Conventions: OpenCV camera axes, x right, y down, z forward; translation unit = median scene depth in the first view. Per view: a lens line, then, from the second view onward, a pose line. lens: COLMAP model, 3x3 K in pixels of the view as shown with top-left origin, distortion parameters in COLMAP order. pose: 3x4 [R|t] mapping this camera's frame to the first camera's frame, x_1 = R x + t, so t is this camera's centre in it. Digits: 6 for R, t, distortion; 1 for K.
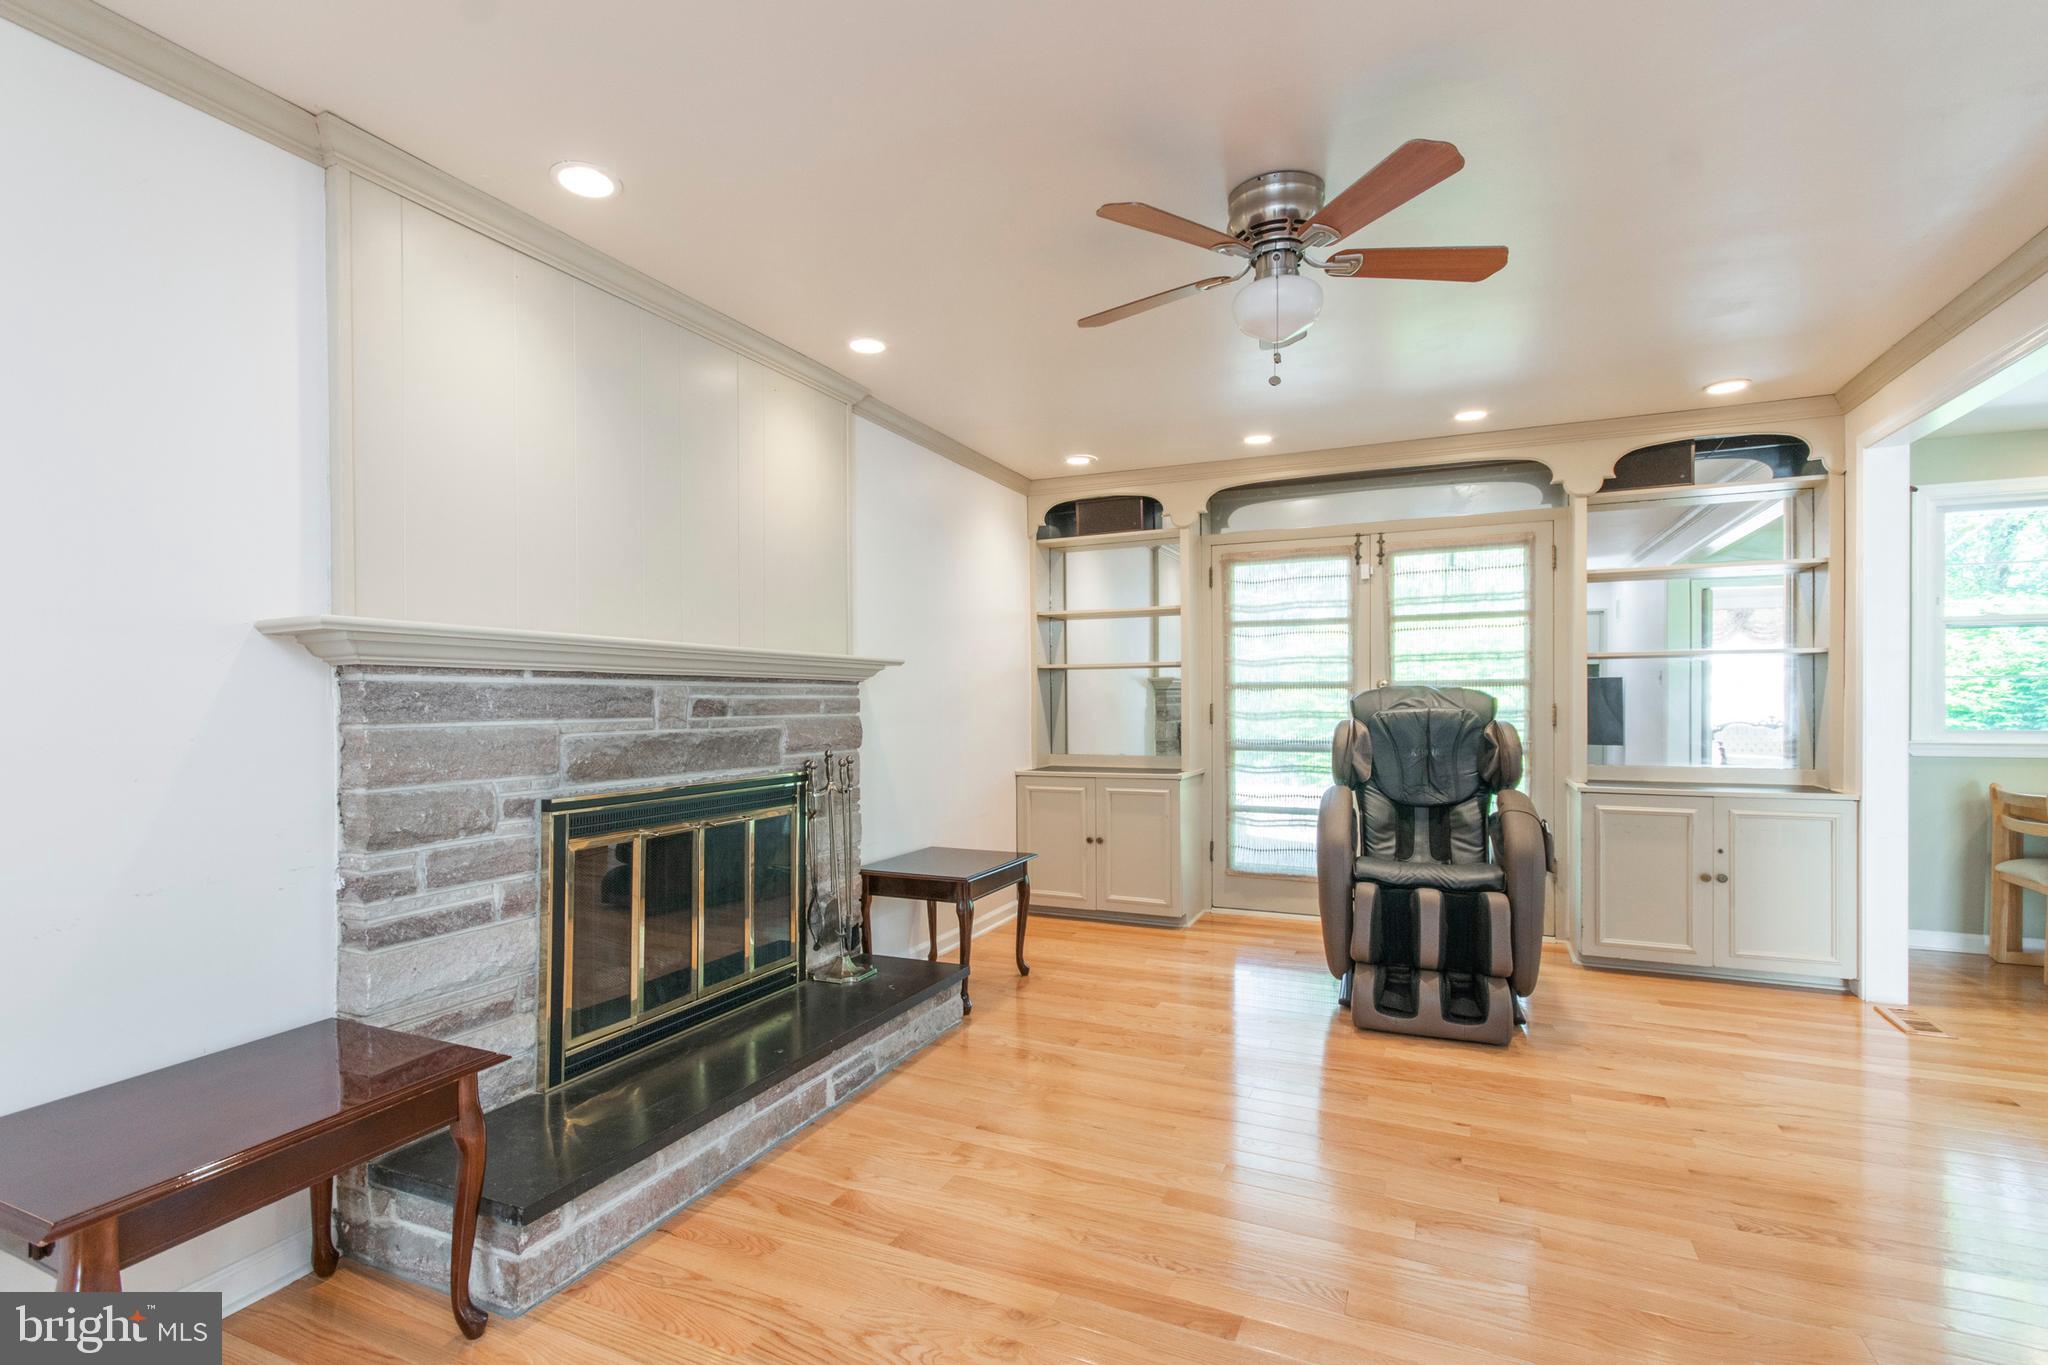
lens RADIAL K [[935.4, 0, 1017.8], [0, 935.4, 686.6], [0, 0, 1]] dist [-0.004067, -0.001843]
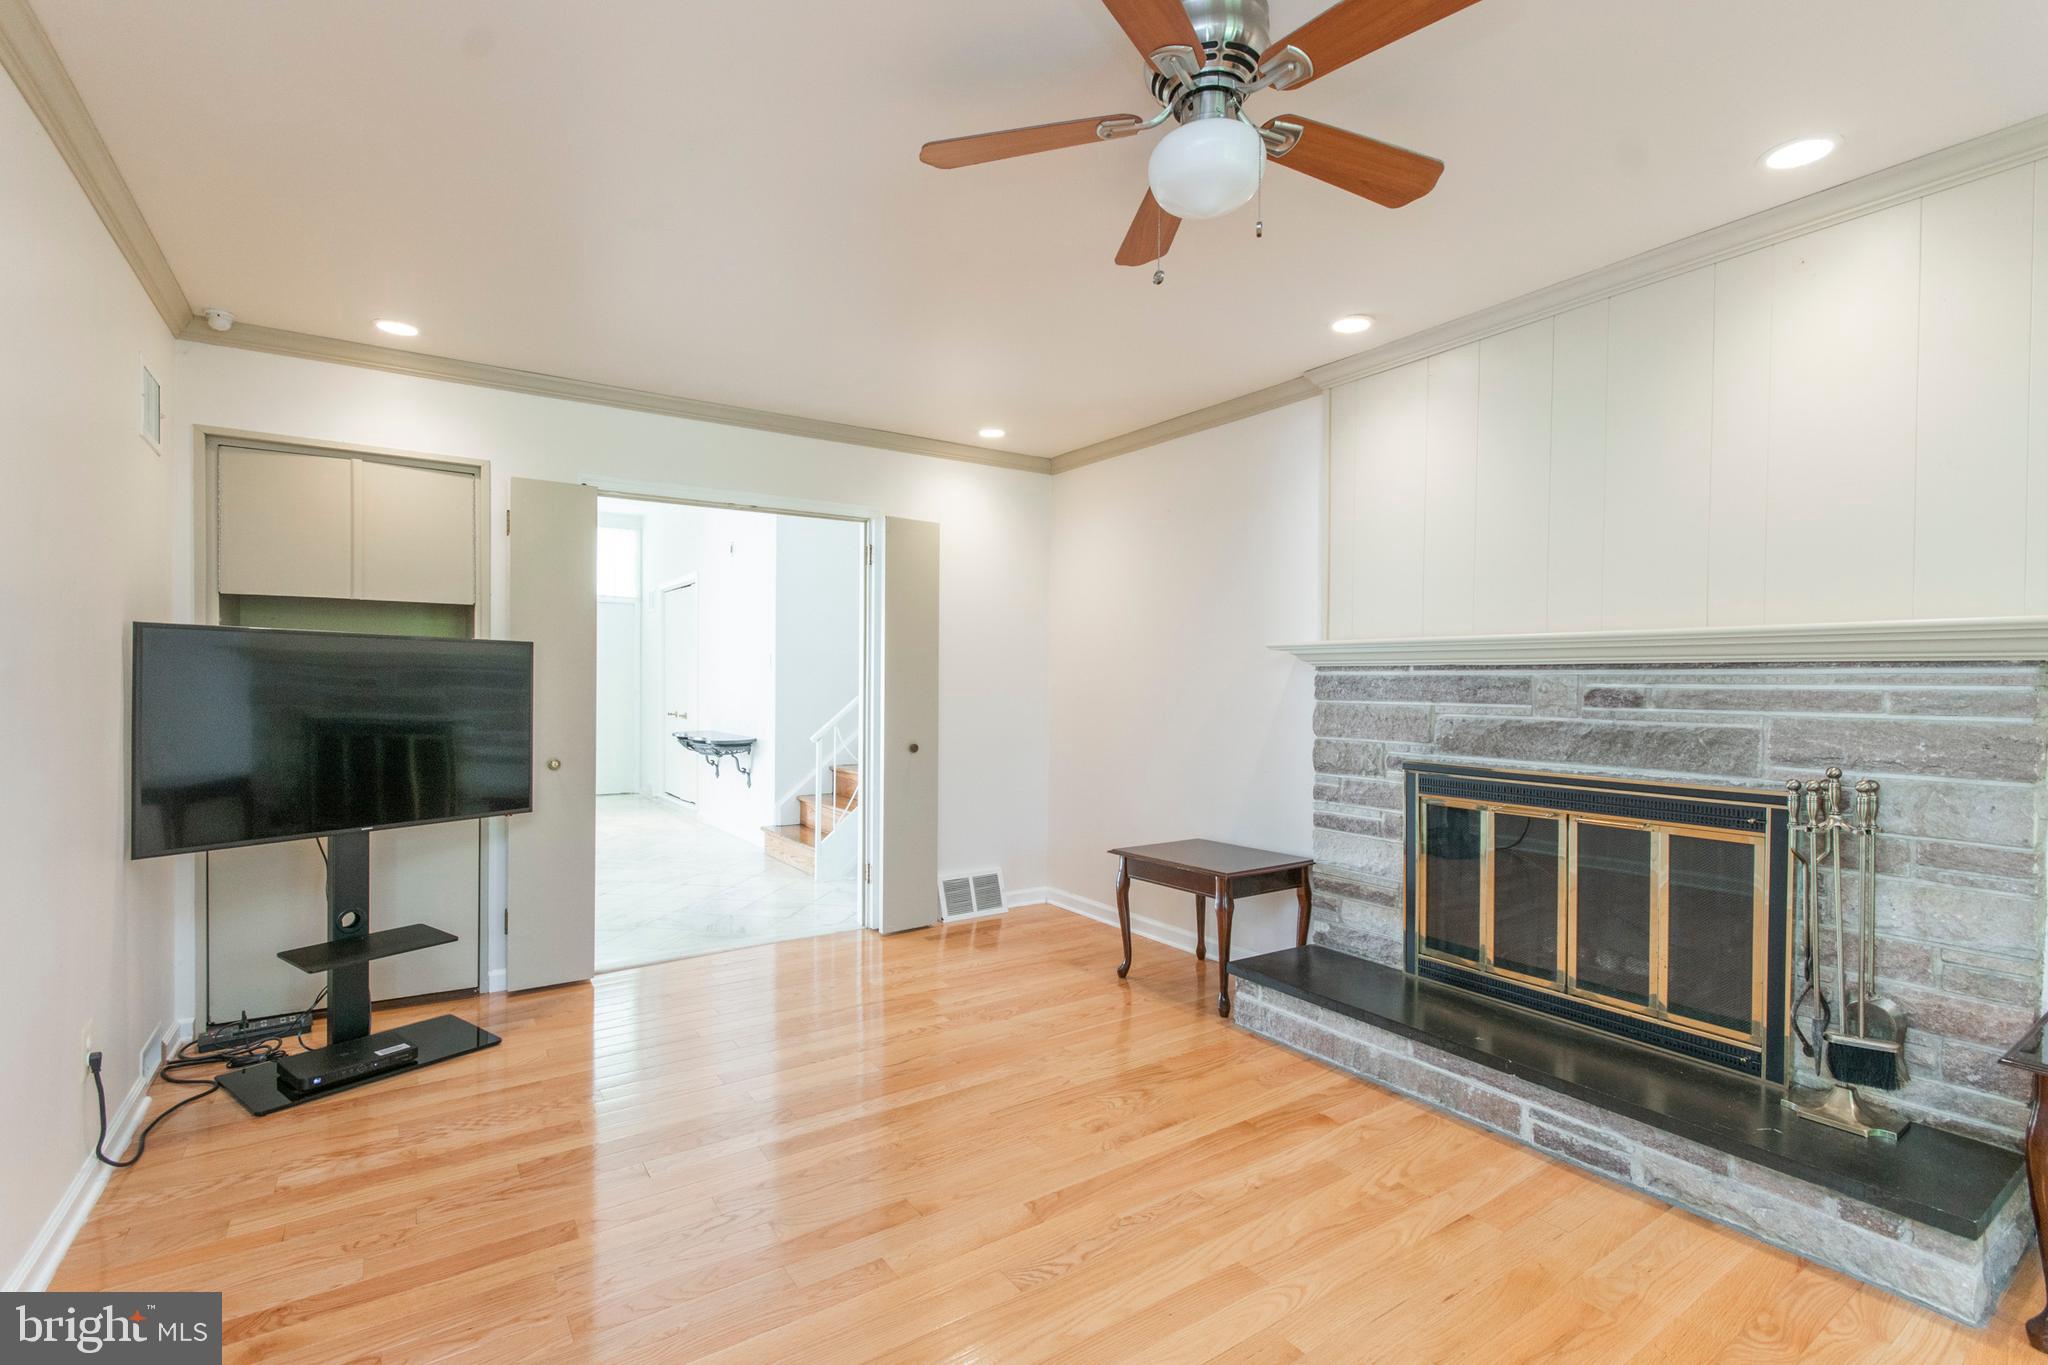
lens RADIAL K [[935.4, 0, 1018.4], [0, 935.4, 687.0], [0, 0, 1]] dist [-0.004067, -0.001843]
pose [[-0.522645, 0.001416, -0.852549, 0.828993], [0.004443, 0.999990, -0.001063, 0.011067], [0.852539, -0.004344, -0.522646, 1.064972]]
